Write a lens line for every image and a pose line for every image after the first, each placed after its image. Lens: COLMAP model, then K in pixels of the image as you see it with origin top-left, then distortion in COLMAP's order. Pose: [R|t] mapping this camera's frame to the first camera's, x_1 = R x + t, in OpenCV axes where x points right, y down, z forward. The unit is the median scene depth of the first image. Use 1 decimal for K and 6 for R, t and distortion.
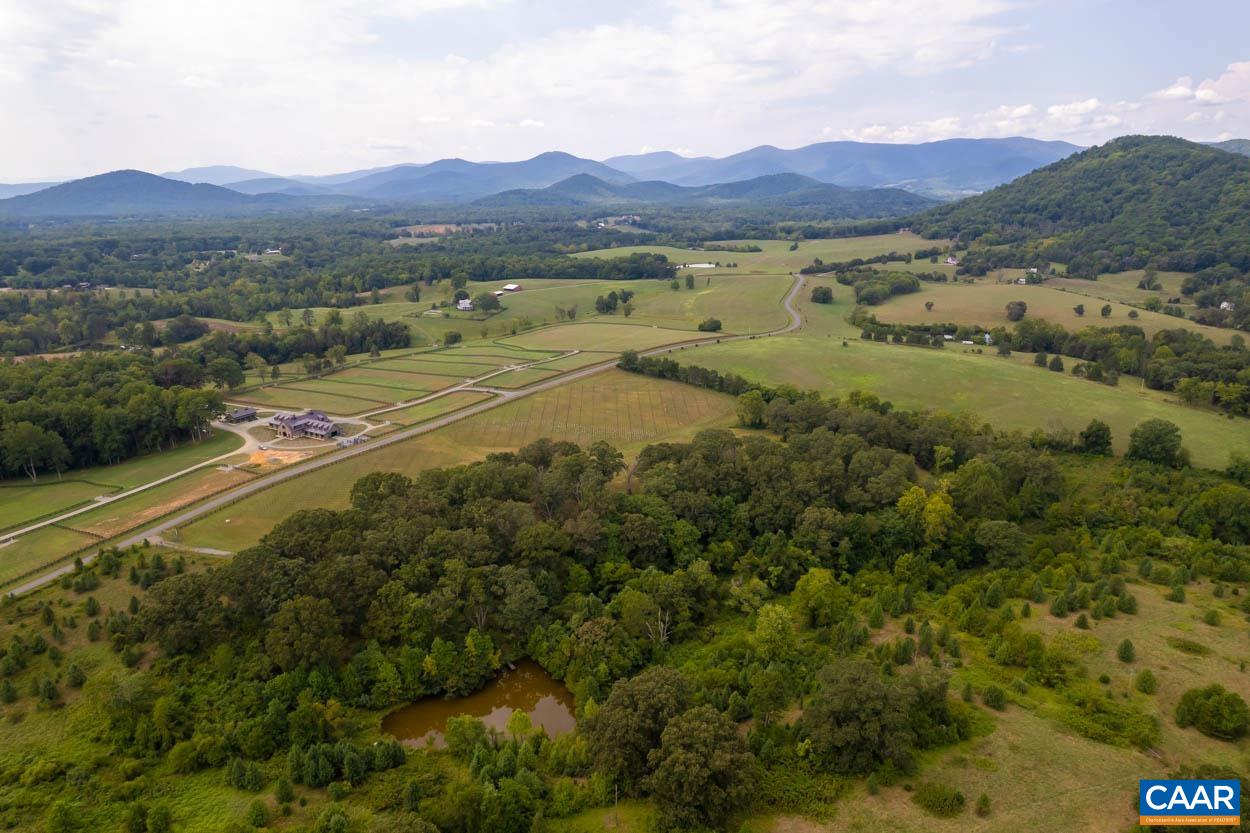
lens RADIAL K [[800.1, 0, 627.1], [0, 800.1, 418.2], [0, 0, 1]] dist [-0.078577, 0.073063]
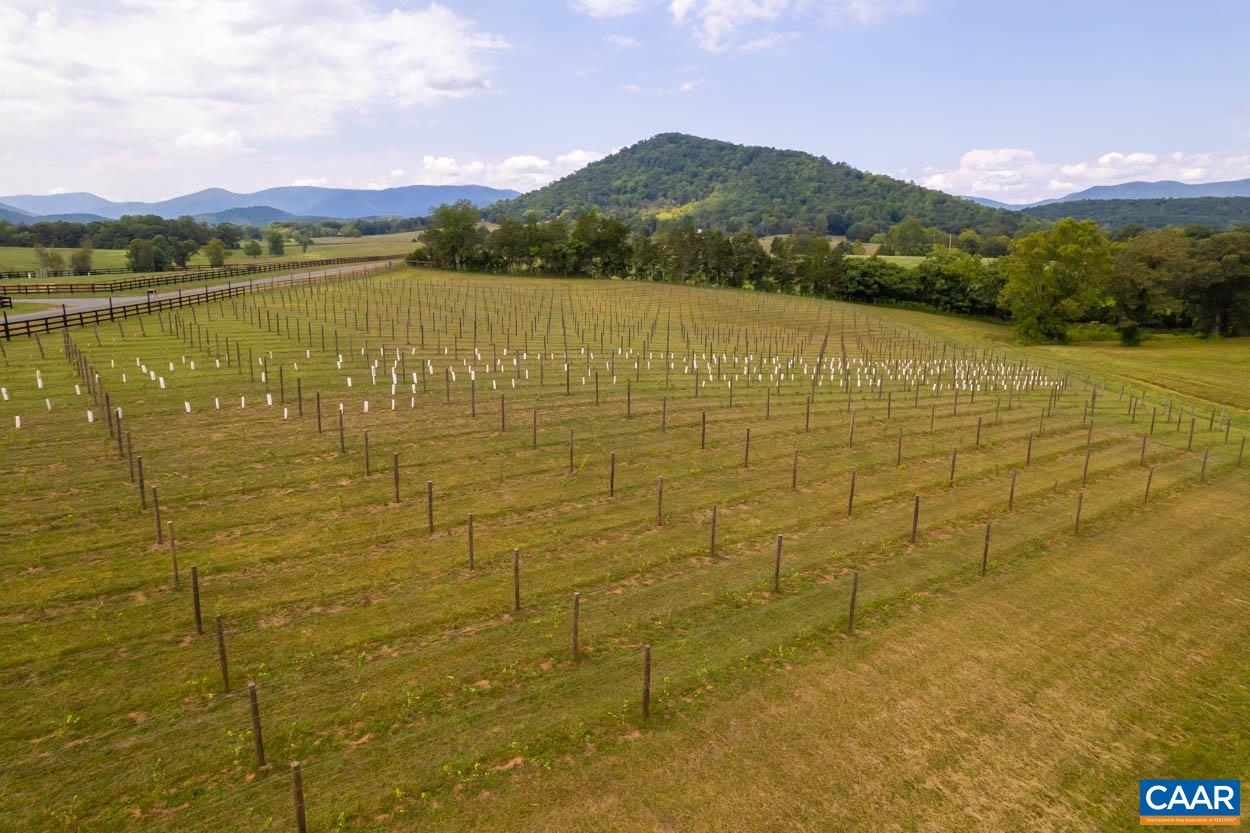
lens RADIAL K [[800.1, 0, 627.1], [0, 800.1, 418.2], [0, 0, 1]] dist [-0.078577, 0.073063]
pose [[0.800750, -0.125591, 0.585685, -0.100512], [0.162487, 0.986654, -0.010579, 0.010765], [-0.576540, 0.103637, 0.810470, 0.507164]]
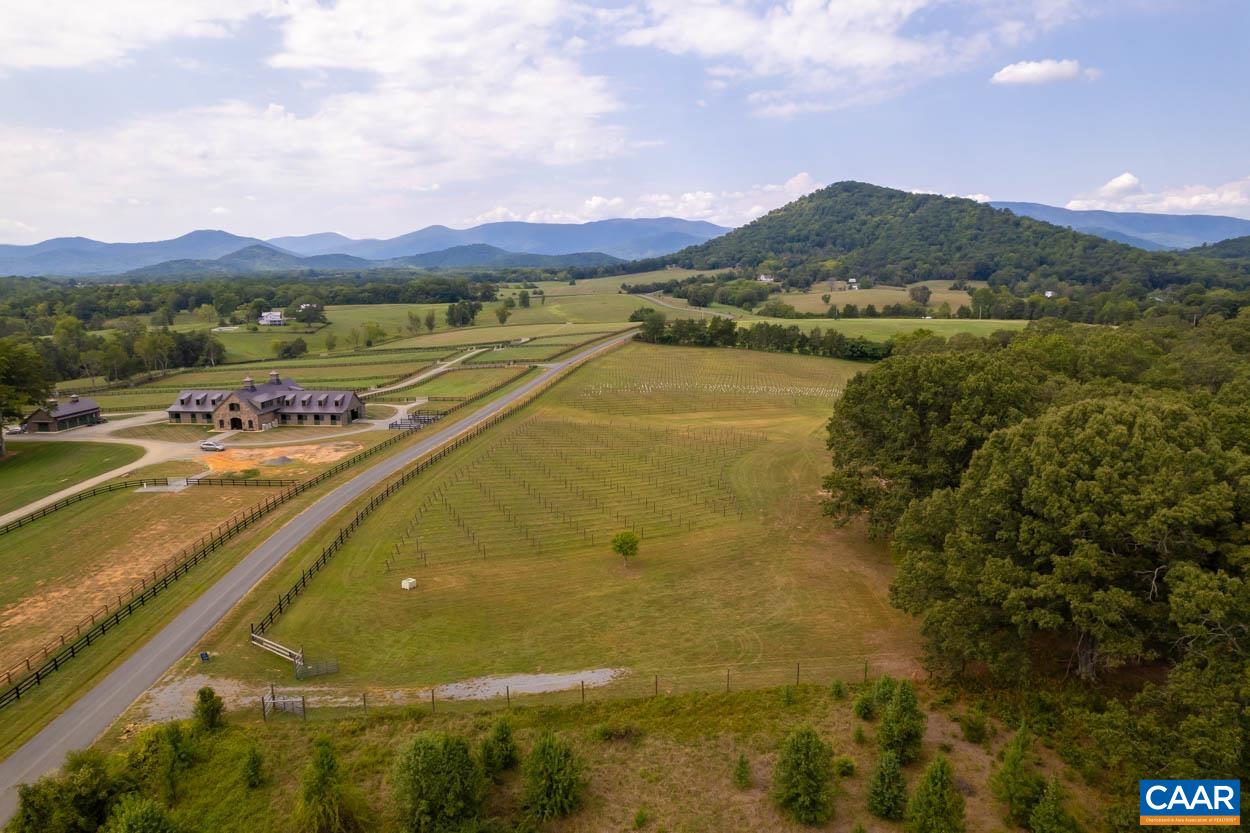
lens RADIAL K [[800.1, 0, 627.1], [0, 800.1, 418.2], [0, 0, 1]] dist [-0.078577, 0.073063]
pose [[0.918192, -0.080782, 0.387812, -0.212331], [0.119377, 0.989902, -0.076440, 0.040200], [-0.377721, 0.116483, 0.918563, 0.272698]]
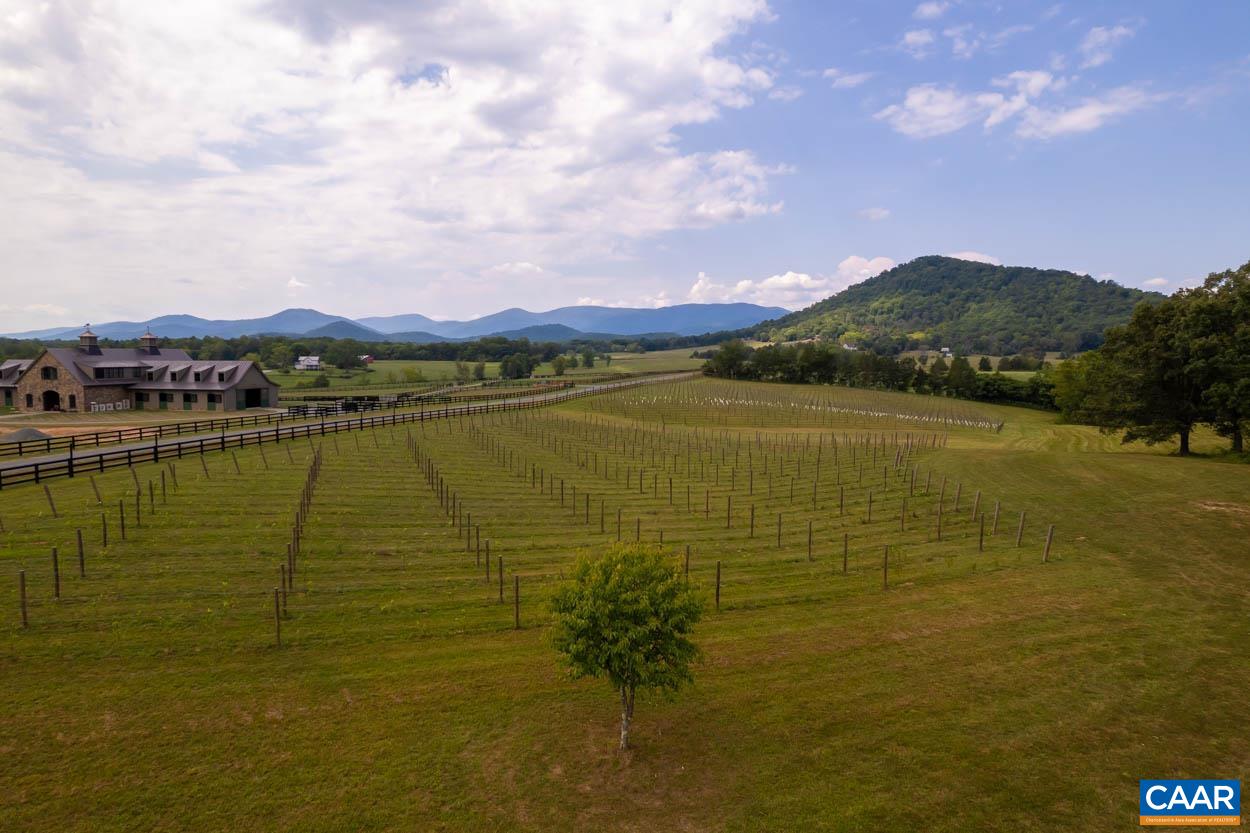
lens RADIAL K [[798.8, 0, 626.9], [0, 798.8, 416.9], [0, 0, 1]] dist [-0.083472, 0.080139]
pose [[0.950607, -0.018486, 0.309845, -0.173405], [0.081109, 0.978336, -0.190473, 0.048551], [-0.299612, 0.206197, 0.931513, 0.365848]]
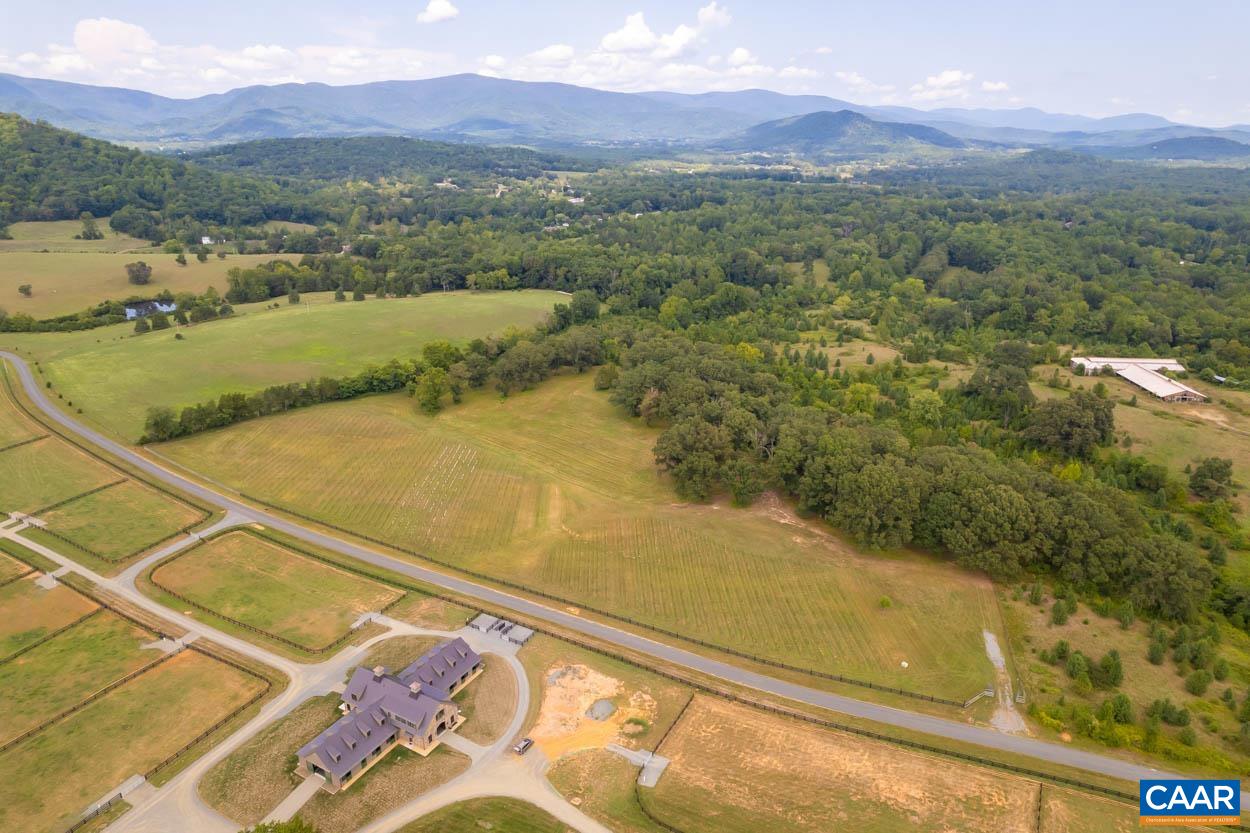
lens RADIAL K [[800.1, 0, 627.1], [0, 800.1, 418.2], [0, 0, 1]] dist [-0.078577, 0.073063]
pose [[-0.011365, -0.338150, 0.941024, -0.407448], [0.276196, 0.903411, 0.327970, -0.126097], [-0.961034, 0.263634, 0.083128, 0.434992]]
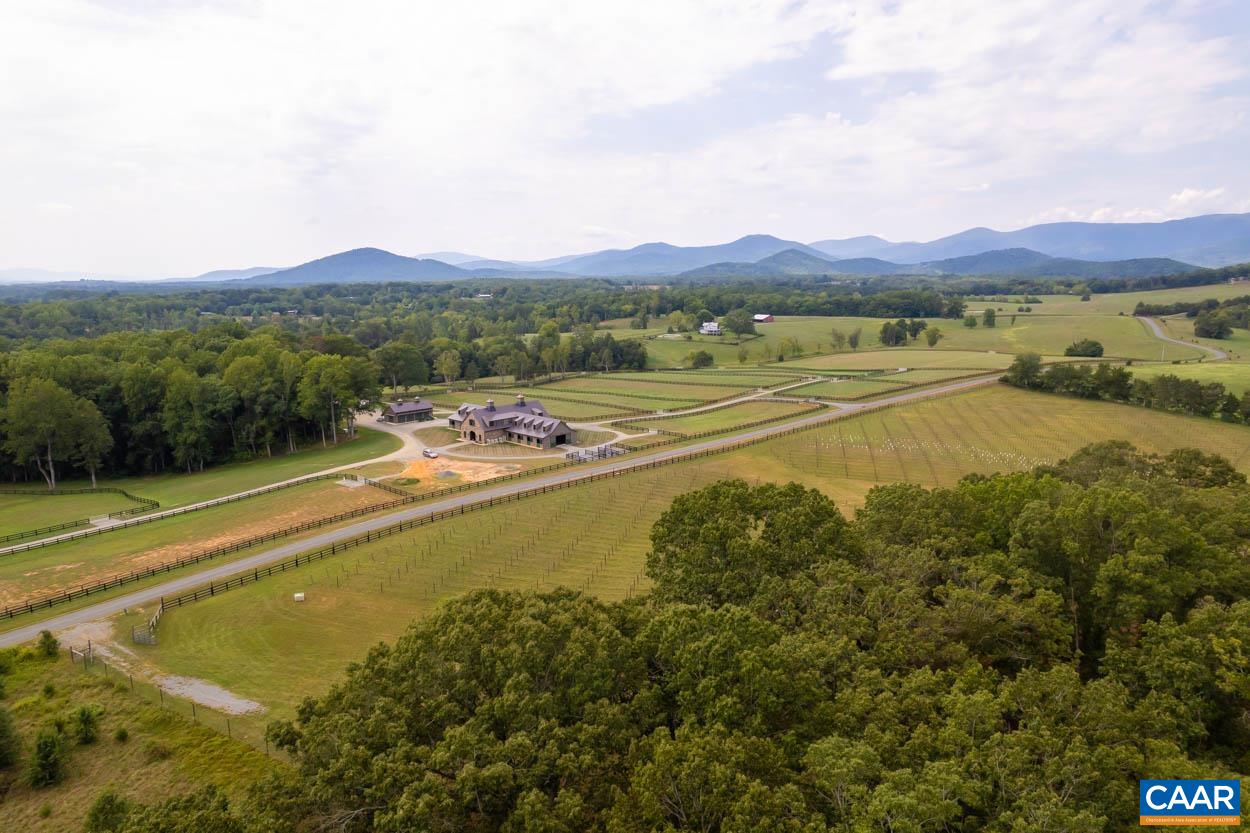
lens RADIAL K [[800.1, 0, 627.1], [0, 800.1, 418.2], [0, 0, 1]] dist [-0.078577, 0.073063]
pose [[0.971585, 0.039548, -0.233362, -0.107101], [-0.063844, 0.993186, -0.097493, 0.028739], [0.227916, 0.109622, 0.967490, 0.260402]]
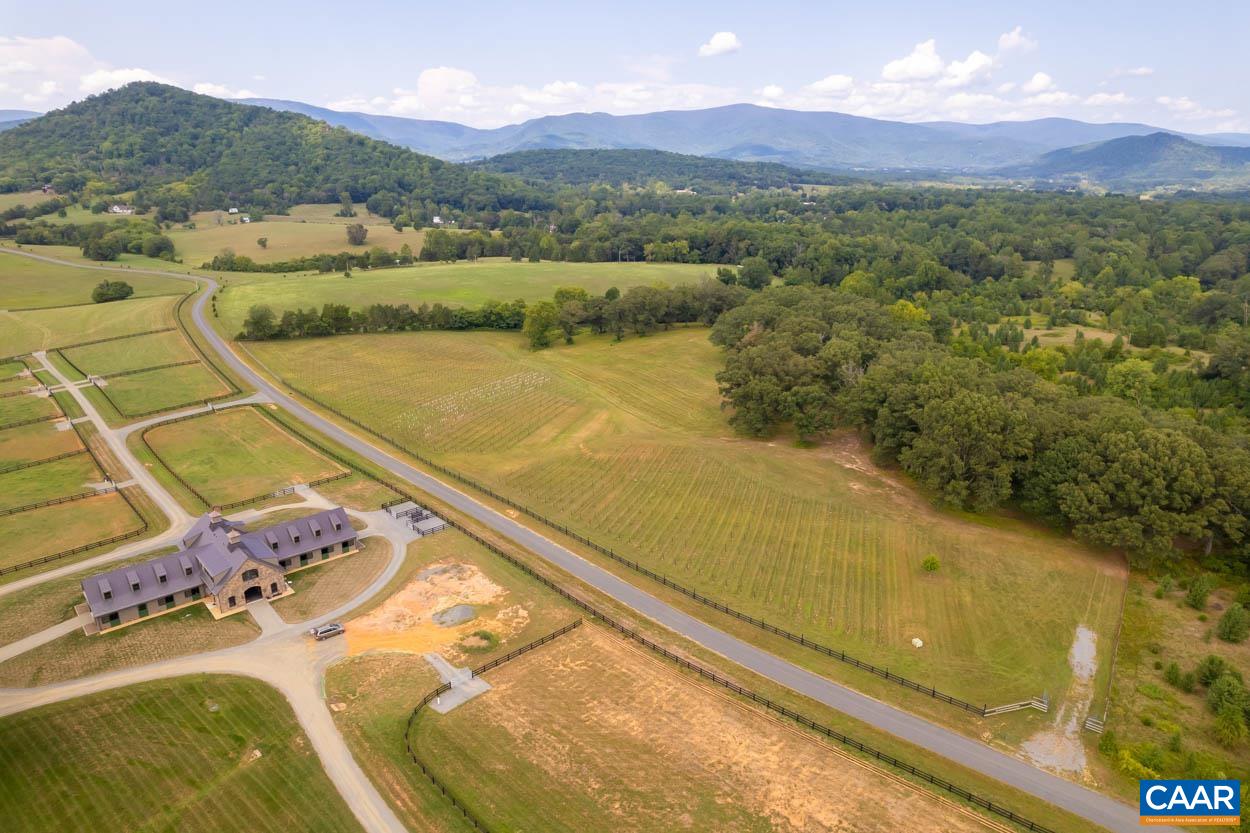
lens RADIAL K [[800.1, 0, 627.1], [0, 800.1, 418.2], [0, 0, 1]] dist [-0.078577, 0.073063]
pose [[0.308125, -0.288217, 0.906637, -0.350183], [0.261573, 0.941940, 0.210543, -0.041446], [-0.914680, 0.172279, 0.365625, 0.379122]]
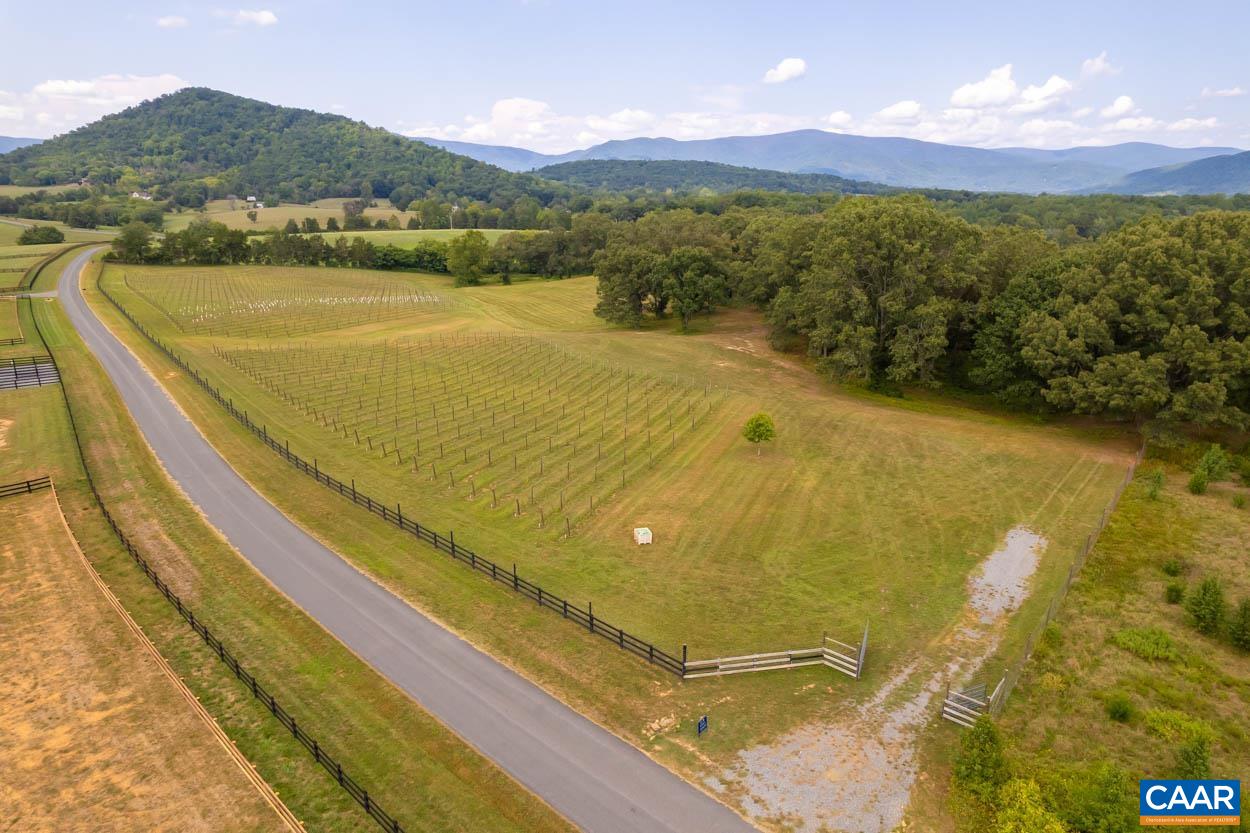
lens RADIAL K [[800.1, 0, 627.1], [0, 800.1, 418.2], [0, 0, 1]] dist [-0.078577, 0.073063]
pose [[0.383853, -0.250075, 0.888886, -0.264610], [0.252237, 0.954415, 0.159586, 0.027894], [-0.888275, 0.162952, 0.429434, 0.358463]]
